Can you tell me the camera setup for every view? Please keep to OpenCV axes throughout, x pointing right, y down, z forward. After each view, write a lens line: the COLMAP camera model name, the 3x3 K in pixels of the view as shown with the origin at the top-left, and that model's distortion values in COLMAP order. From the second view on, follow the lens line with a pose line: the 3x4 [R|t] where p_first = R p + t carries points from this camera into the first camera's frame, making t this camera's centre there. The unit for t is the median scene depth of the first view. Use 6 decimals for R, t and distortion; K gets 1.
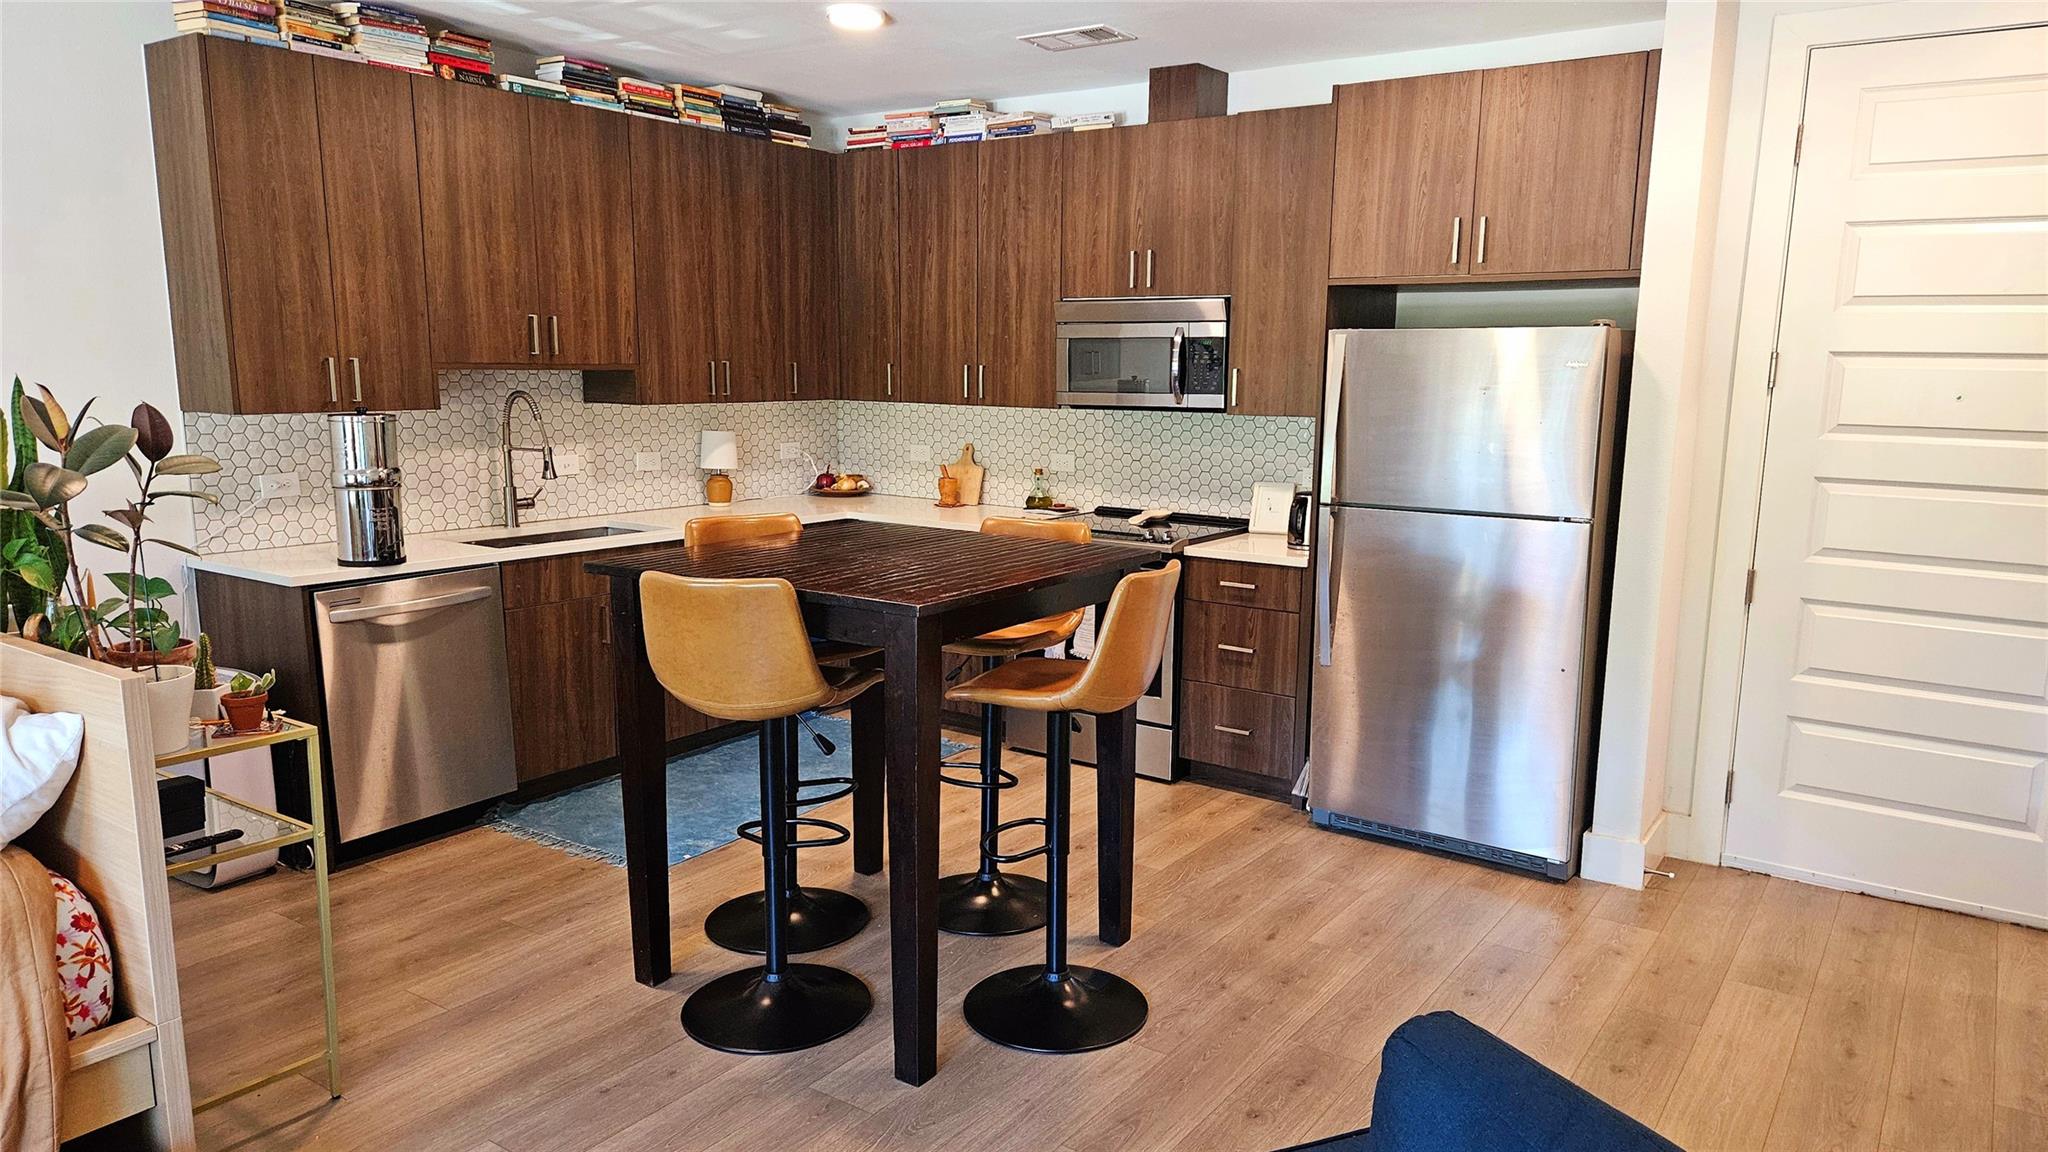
lens RADIAL K [[1361.8, 0, 1053.0], [0, 1361.8, 590.1], [0, 0, 1]] dist [0.076162, -0.061589]
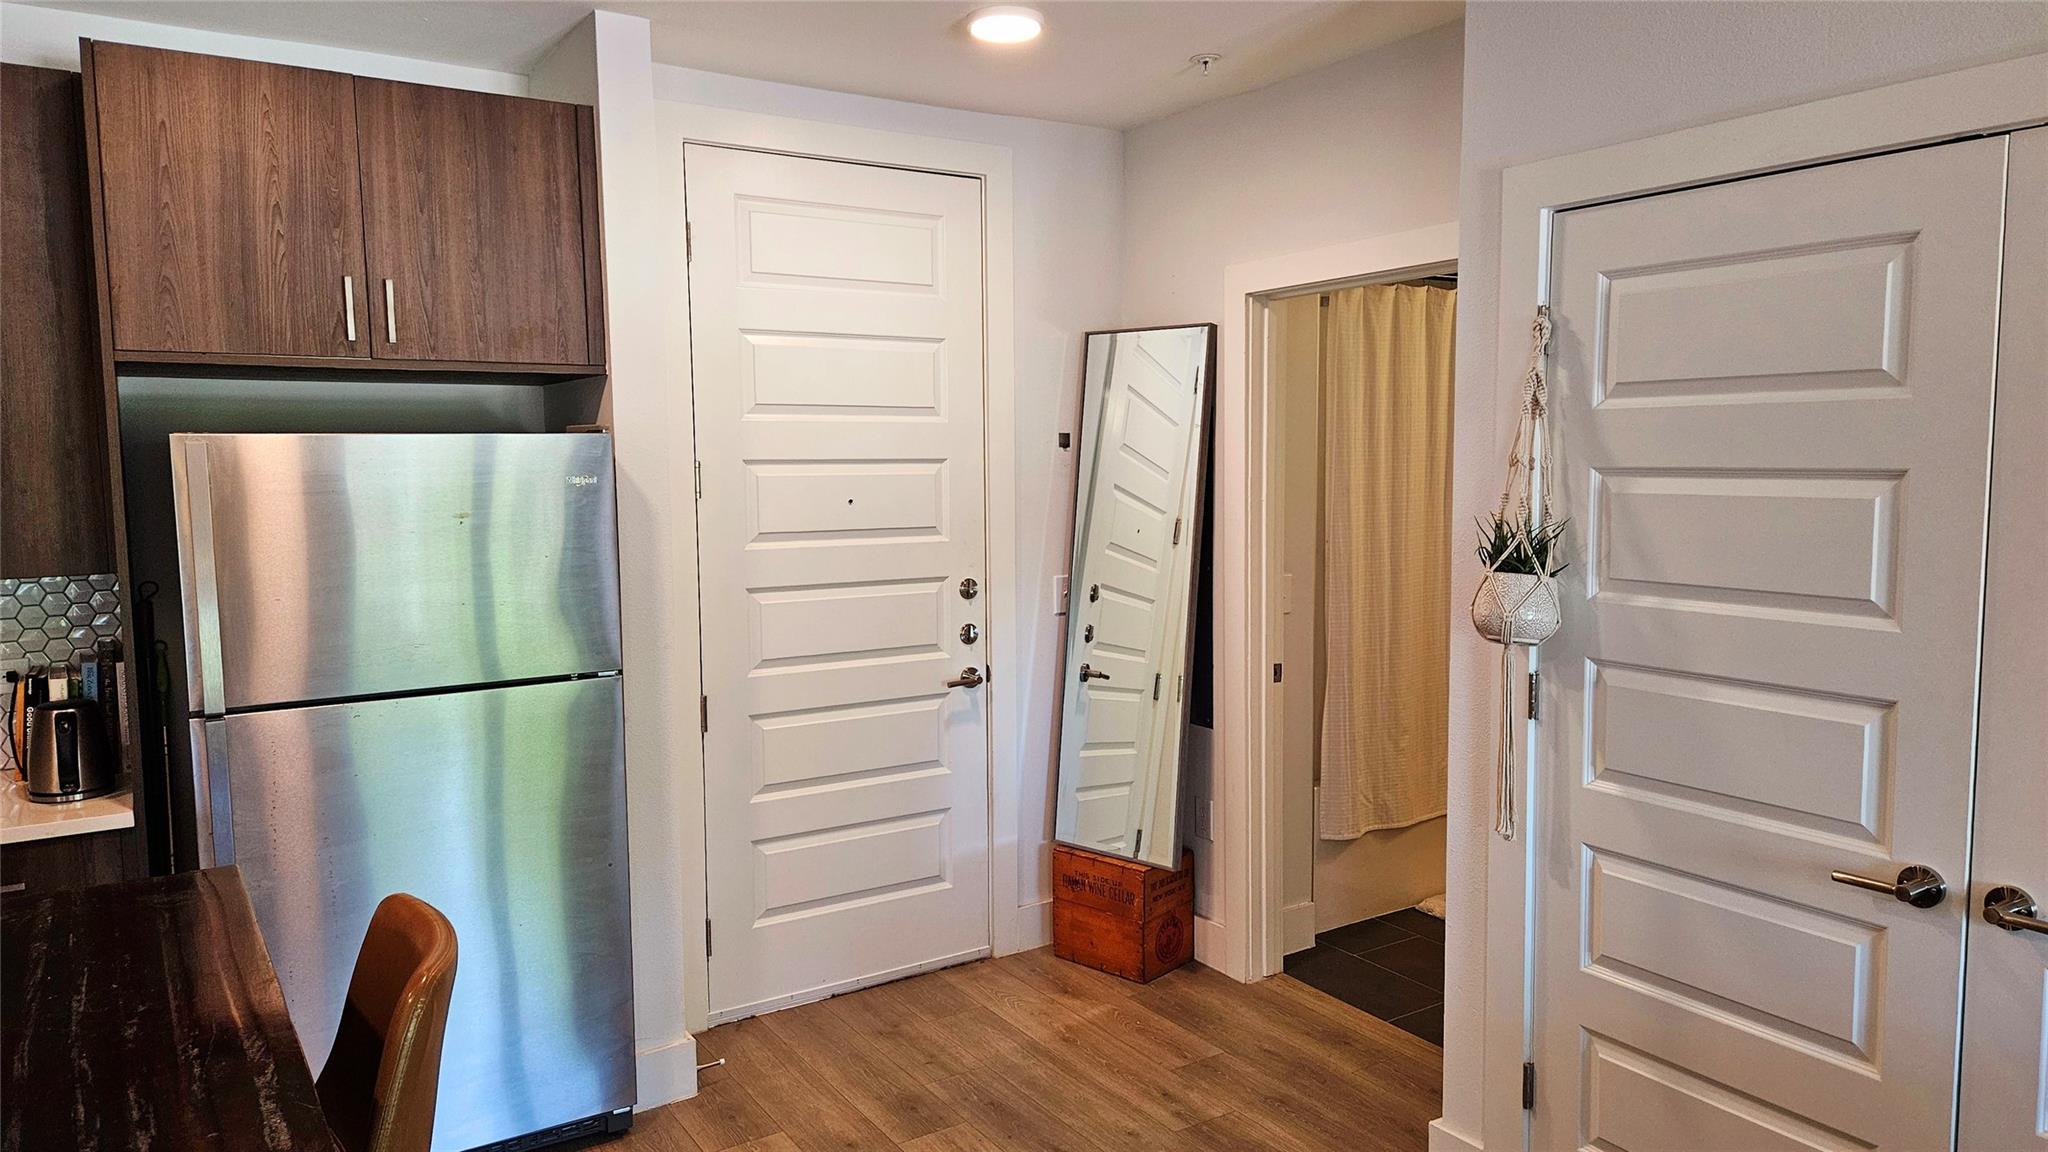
lens RADIAL K [[1361.8, 0, 1035.5], [0, 1361.8, 574.2], [0, 0, 1]] dist [0.076162, -0.061589]
pose [[0.388815, -0.099217, 0.915958, -0.202789], [0.171455, 0.984609, 0.033872, -0.076649], [-0.905221, 0.143876, 0.399842, 0.377818]]
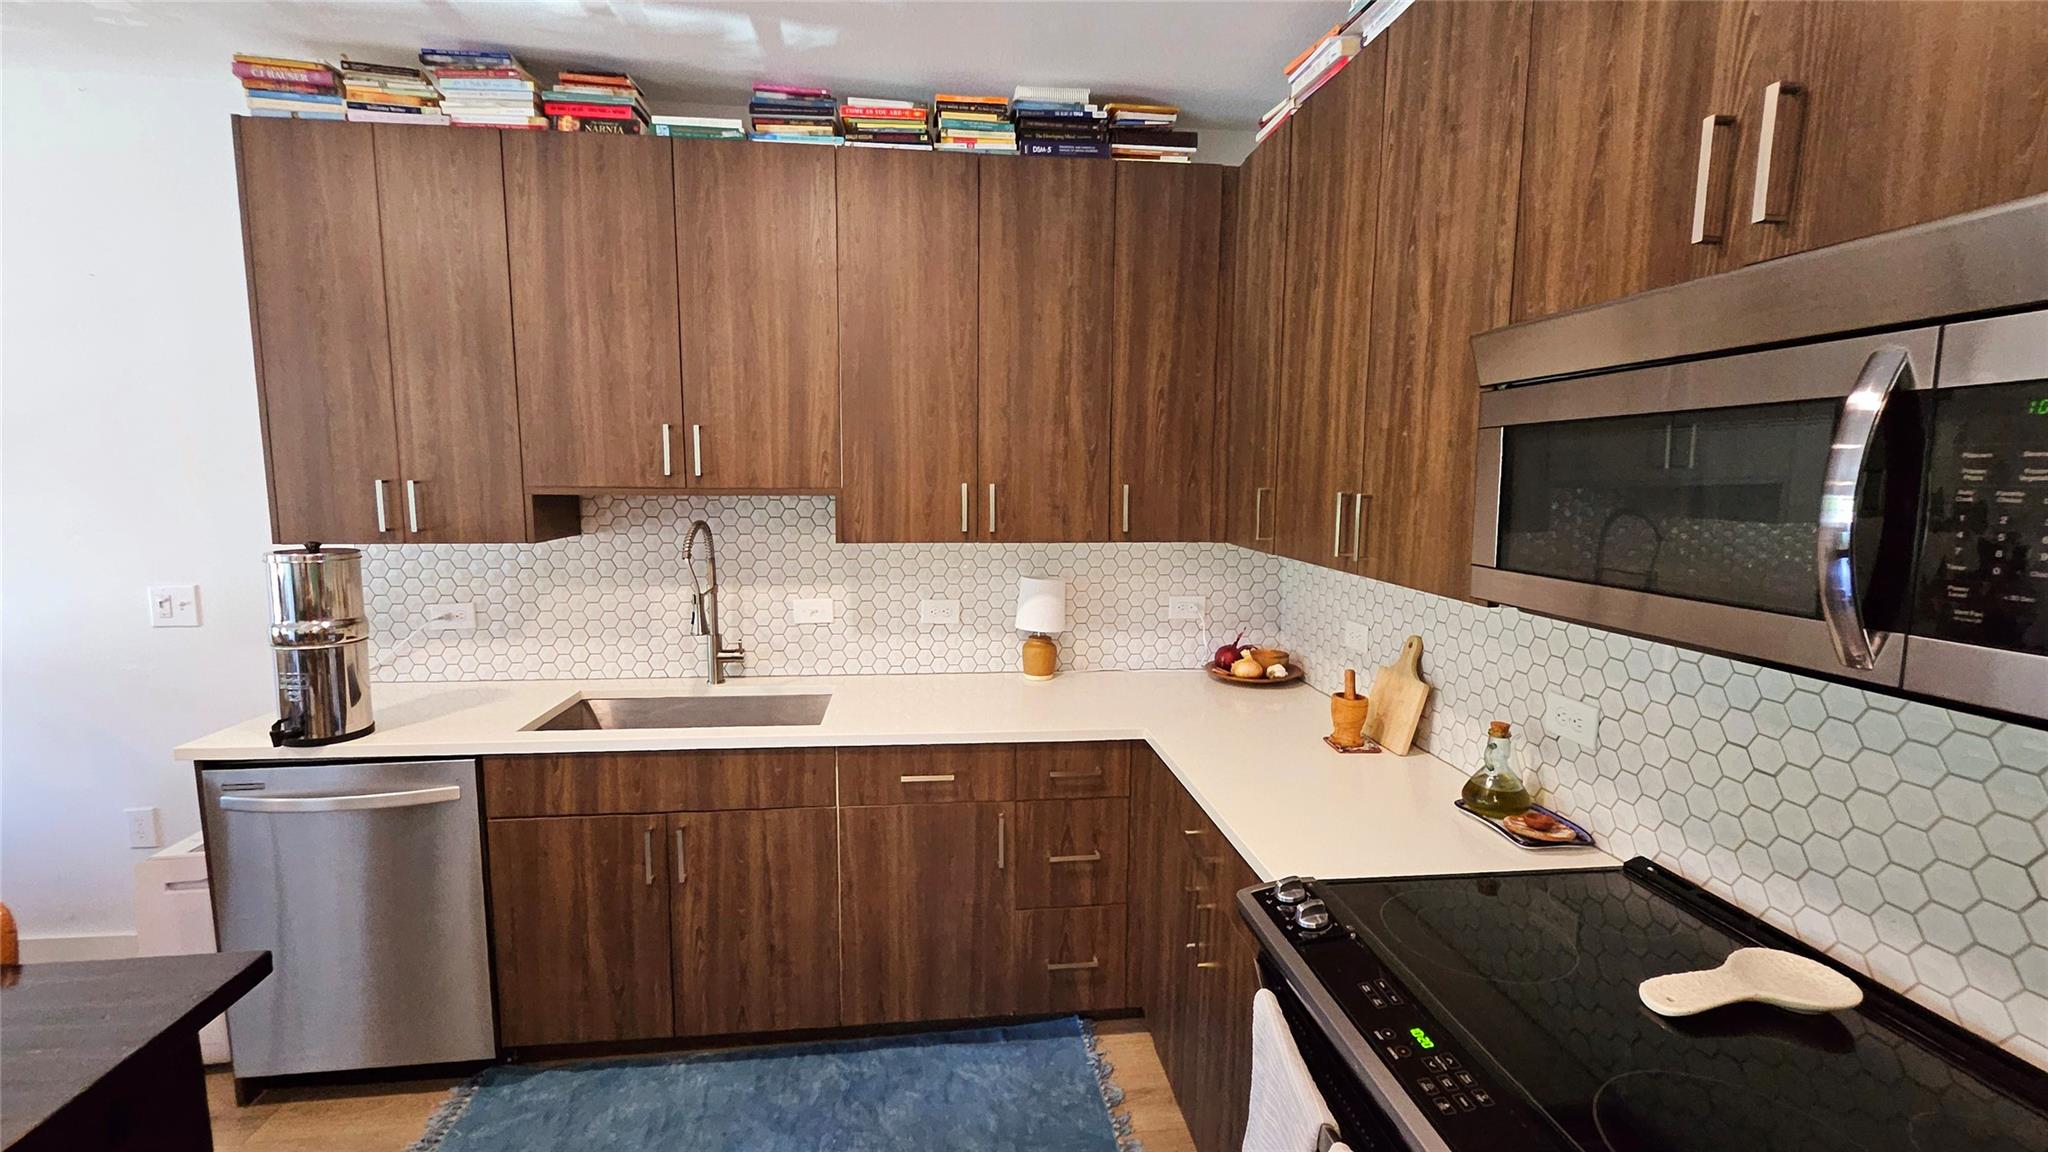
lens RADIAL K [[865.4, 0, 1016.1], [0, 865.4, 569.6], [0, 0, 1]] dist [0.006926, -0.001925]
pose [[0.651073, 0.080892, -0.754692, 0.119992], [-0.130106, 0.991482, -0.005970, -0.144664], [0.747781, 0.102076, 0.656052, 0.852653]]
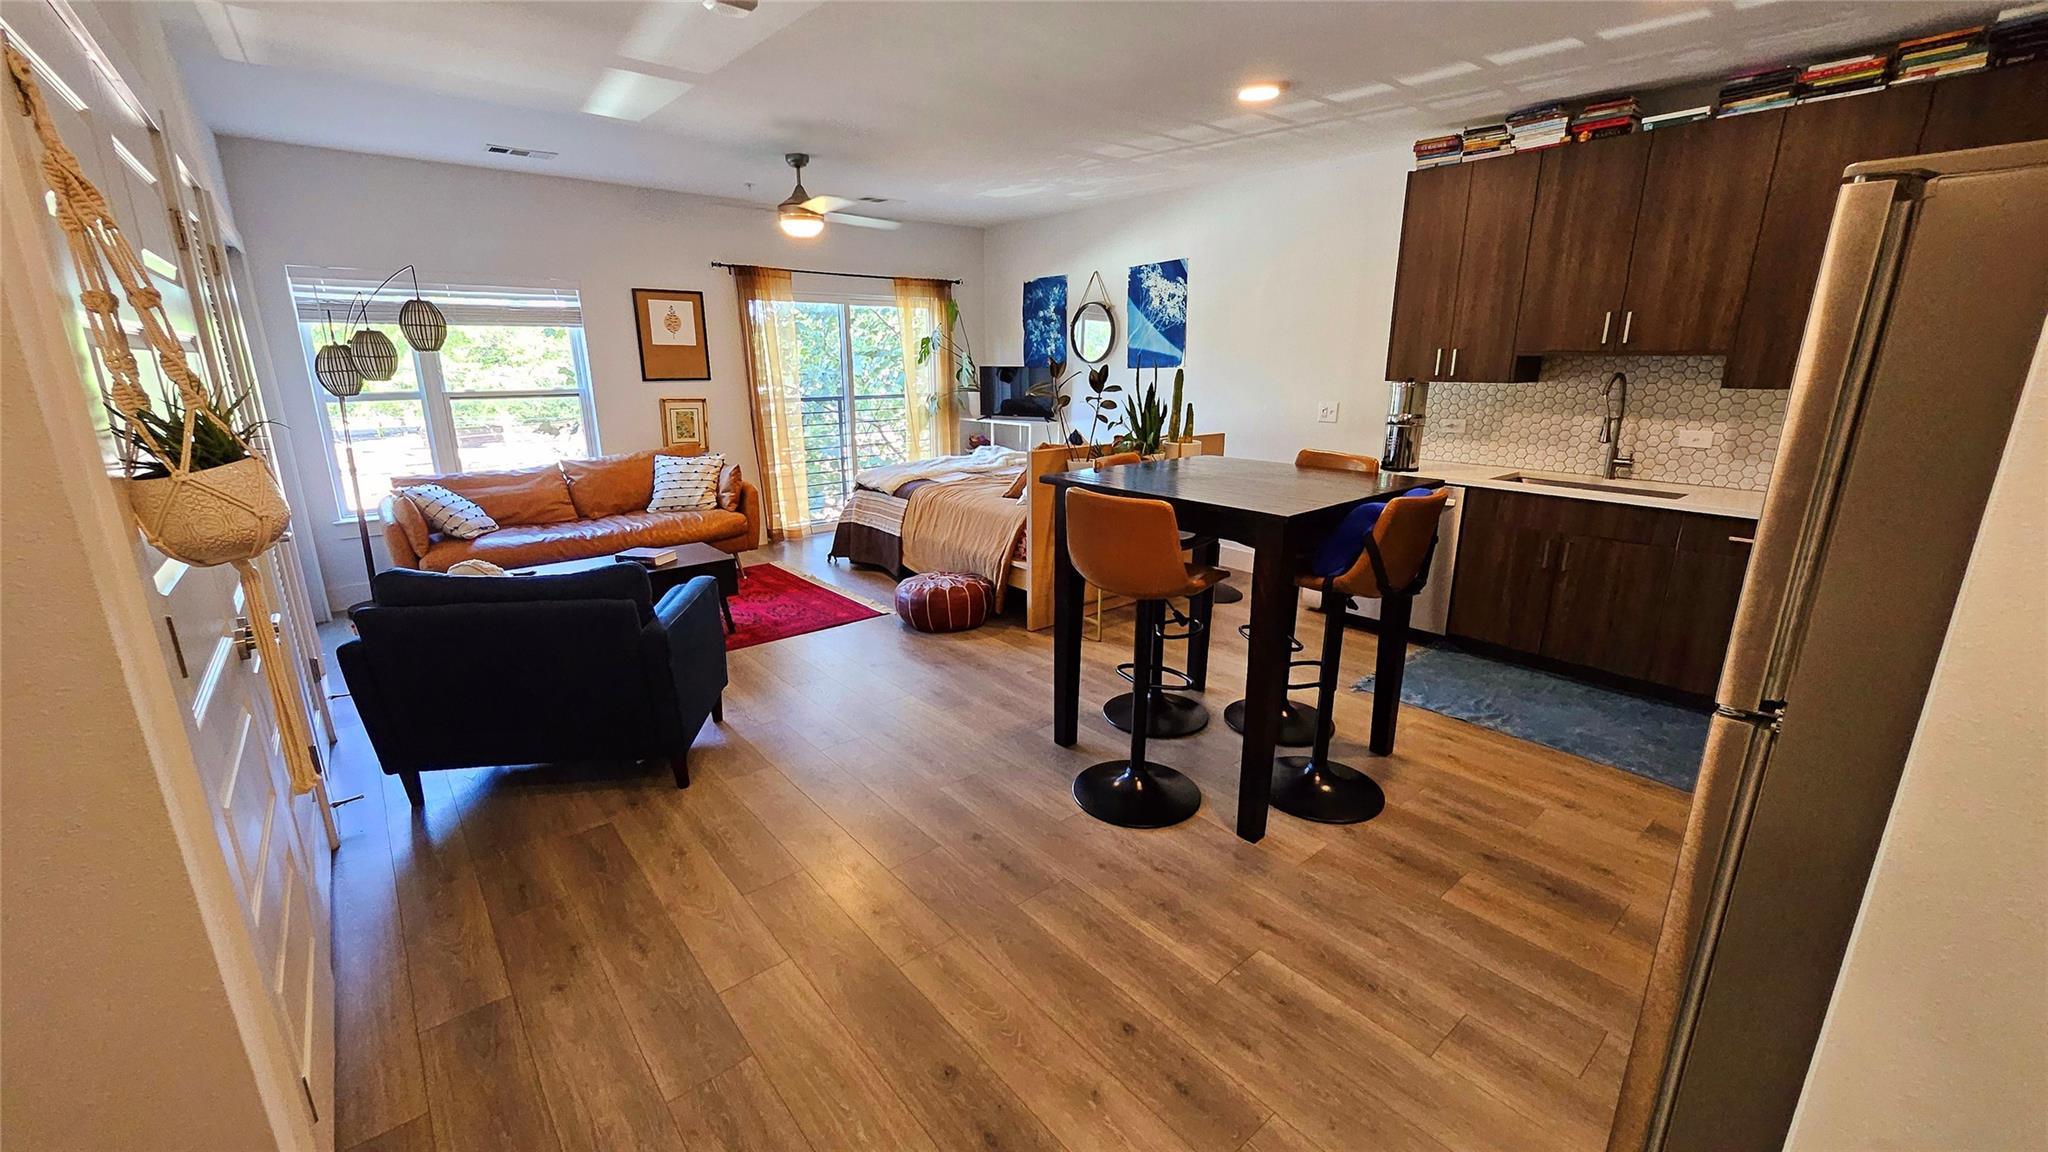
lens RADIAL K [[808.0, 0, 1016.6], [0, 808.0, 570.3], [0, 0, 1]] dist [0.006674, -0.002260]
pose [[-0.272584, 0.239325, -0.931891, 0.546938], [-0.161782, 0.943377, 0.289597, -0.103675], [0.948433, 0.229703, -0.218431, 0.707129]]
